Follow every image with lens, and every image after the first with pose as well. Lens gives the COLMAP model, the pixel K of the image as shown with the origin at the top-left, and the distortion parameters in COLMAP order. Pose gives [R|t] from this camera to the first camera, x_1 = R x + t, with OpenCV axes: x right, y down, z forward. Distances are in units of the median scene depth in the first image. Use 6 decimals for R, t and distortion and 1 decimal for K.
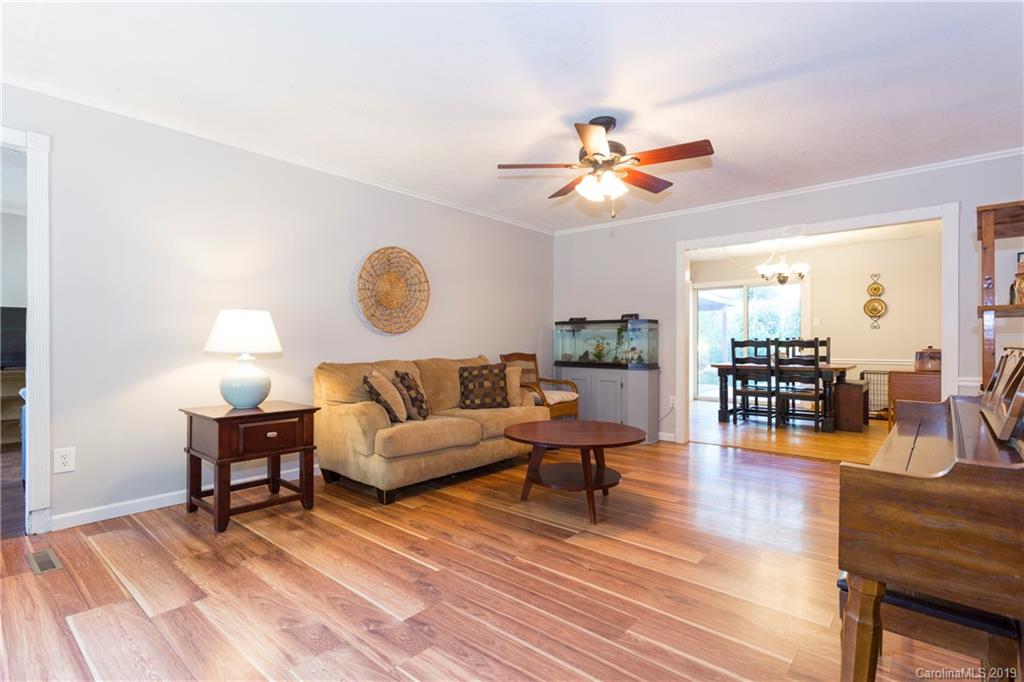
lens RADIAL K [[499.9, 0, 512.0], [0, 499.9, 341.0], [0, 0, 1]] dist [-0.000990, 0.000235]
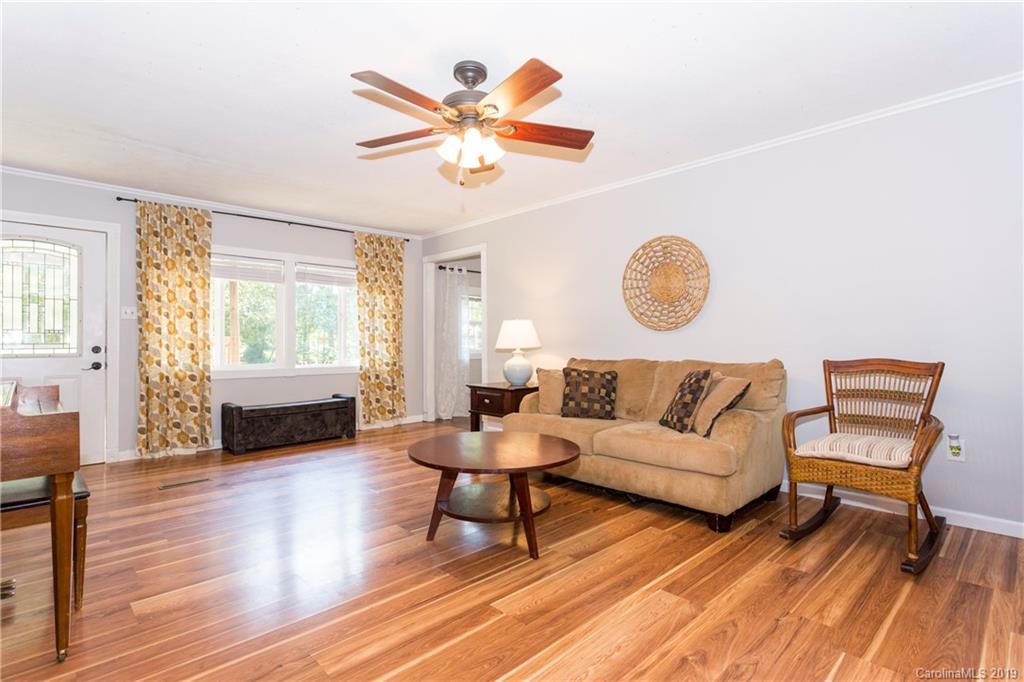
lens RADIAL K [[498.2, 0, 512.5], [0, 498.2, 324.6], [0, 0, 1]] dist [-0.000006, -0.000123]
pose [[-0.076929, -0.035743, -0.996396, 0.997327], [0.006482, 0.999318, -0.036348, 0.007090], [0.997016, -0.009255, -0.076645, 1.140171]]
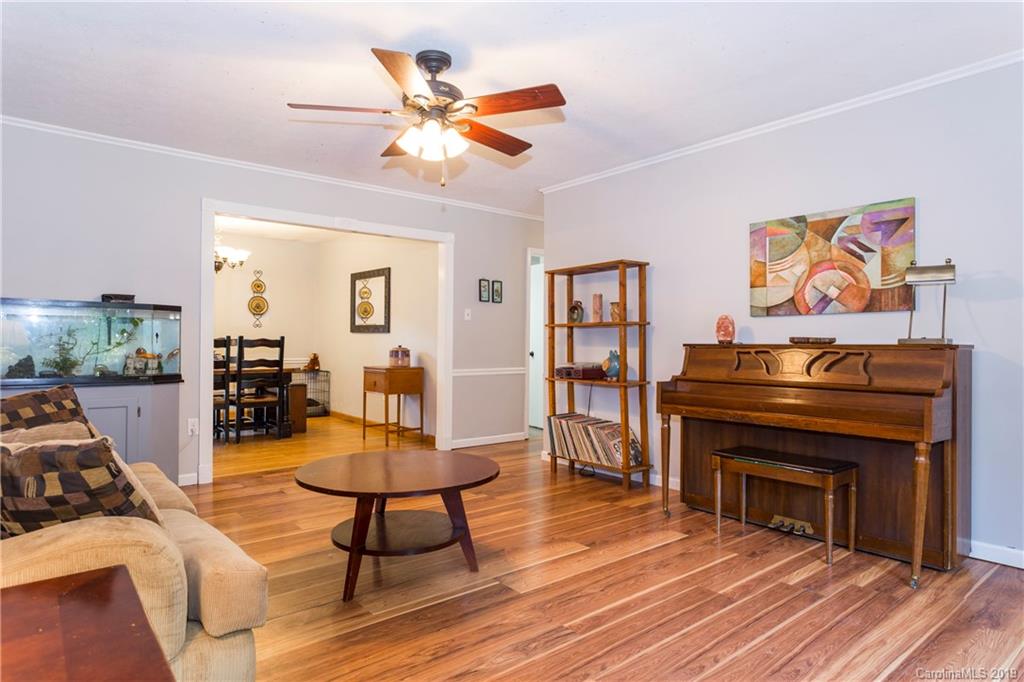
lens RADIAL K [[589.7, 0, 512.0], [0, 589.7, 341.0], [0, 0, 1]] dist [-0.004605, -0.000530]
pose [[0.159227, 0.003613, 0.987235, -0.703975], [-0.009101, 0.999956, -0.002192, 0.000765], [-0.987200, -0.008635, 0.159253, 0.740718]]
